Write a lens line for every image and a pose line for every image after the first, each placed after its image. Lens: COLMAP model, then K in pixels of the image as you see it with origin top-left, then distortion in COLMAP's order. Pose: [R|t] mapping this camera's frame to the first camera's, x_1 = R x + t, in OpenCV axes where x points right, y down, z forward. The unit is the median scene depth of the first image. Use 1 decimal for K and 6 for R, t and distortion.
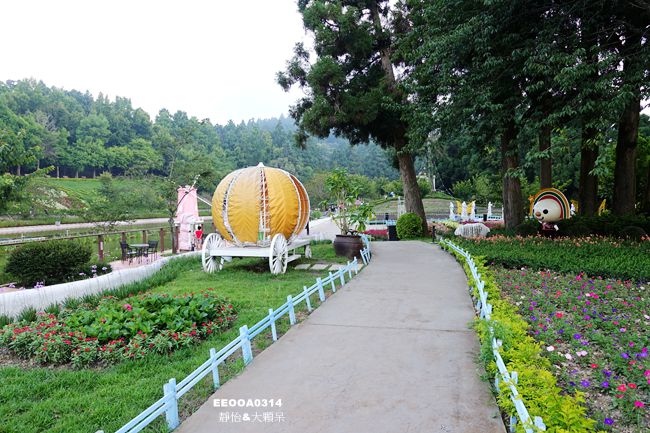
lens RADIAL K [[468.4, 0, 327.5], [0, 468.4, 217.4], [0, 0, 1]] dist [0.014733, 0.007341]
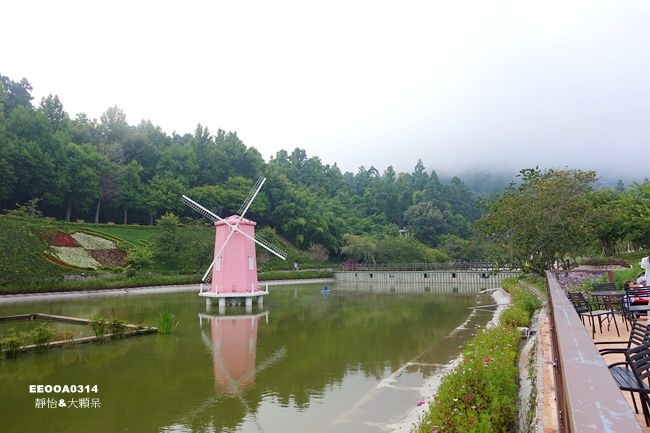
lens RADIAL K [[468.4, 0, 329.1], [0, 468.4, 217.0], [0, 0, 1]] dist [0.014733, 0.007341]
pose [[0.958536, -0.029394, -0.283452, -0.044055], [-0.007954, 0.991519, -0.129717, -0.003366], [0.284861, 0.126592, 0.950173, 0.338405]]
